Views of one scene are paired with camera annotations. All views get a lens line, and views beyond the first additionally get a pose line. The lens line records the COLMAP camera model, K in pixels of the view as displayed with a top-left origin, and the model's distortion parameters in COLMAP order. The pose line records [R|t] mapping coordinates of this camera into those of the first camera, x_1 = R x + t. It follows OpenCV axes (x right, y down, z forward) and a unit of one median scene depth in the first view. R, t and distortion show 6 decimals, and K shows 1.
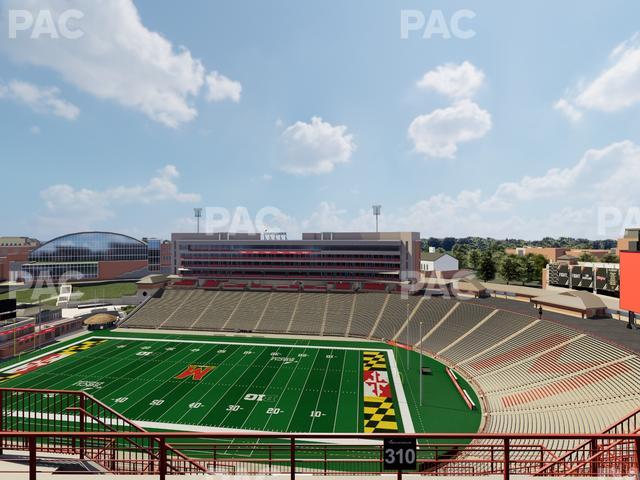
lens RADIAL K [[322.5, 0, 319.4], [0, 322.5, 239.3], [0, 0, 1]] dist [-0.000878, 0.000678]
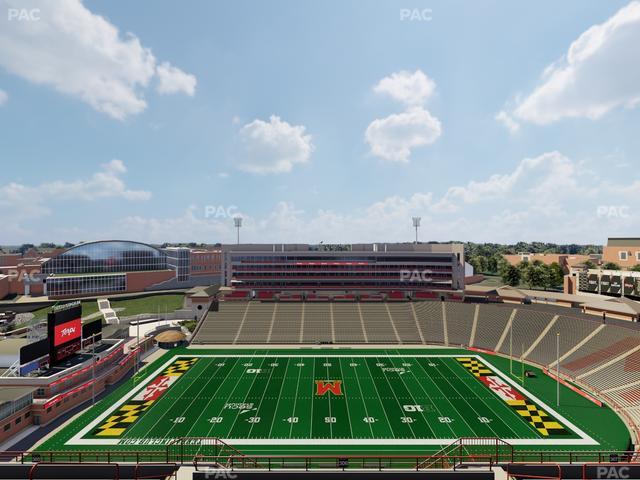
lens RADIAL K [[322.5, 0, 319.5], [0, 322.5, 240.4], [0, 0, 1]] dist [-0.000878, 0.000678]
pose [[0.991184, -0.000226, 0.132495, -0.335743], [-0.000259, 0.999993, 0.003644, -0.040160], [-0.132495, -0.003646, 0.991177, -0.015856]]
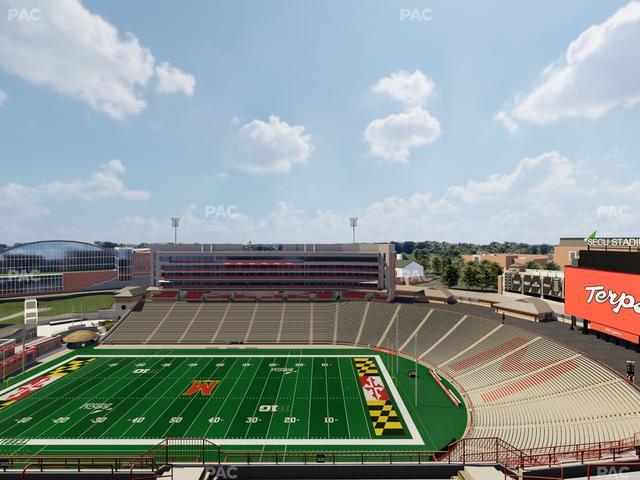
lens RADIAL K [[322.5, 0, 319.9], [0, 322.5, 240.3], [0, 0, 1]] dist [-0.000878, 0.000678]
pose [[0.991166, -0.000117, 0.132624, -0.088594], [-0.000308, 0.999995, 0.003186, -0.040308], [-0.132623, -0.003199, 0.991161, -0.048887]]
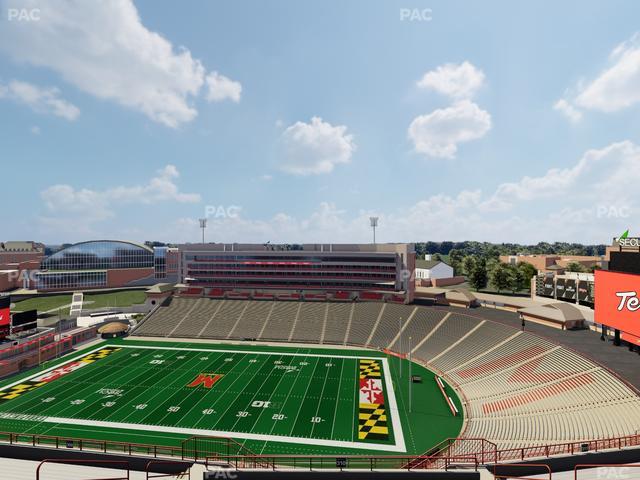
lens RADIAL K [[322.5, 0, 319.5], [0, 322.5, 240.0], [0, 0, 1]] dist [-0.000878, 0.000678]
pose [[1.000000, -0.000005, 0.000248, 0.000353], [0.000005, 0.999997, 0.002328, -0.040422], [-0.000248, -0.002328, 0.999997, -0.056649]]
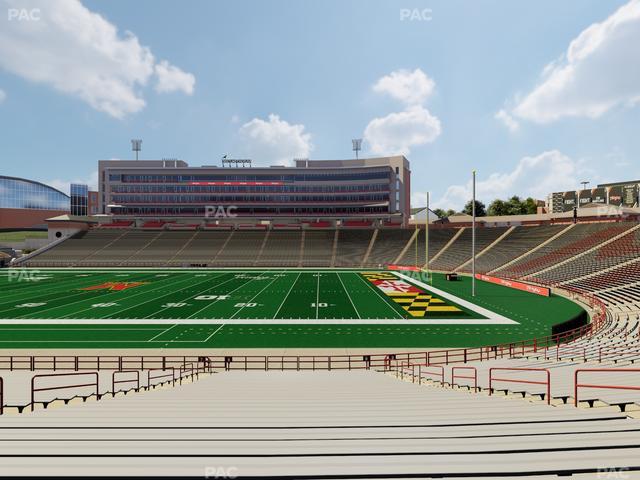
lens RADIAL K [[322.5, 0, 320.3], [0, 322.5, 239.7], [0, 0, 1]] dist [-0.000878, 0.000678]
pose [[0.991085, -0.000171, 0.133233, -0.040889], [0.000085, 1.000000, 0.000651, 0.194678], [-0.133233, -0.000633, 0.991085, 0.189006]]
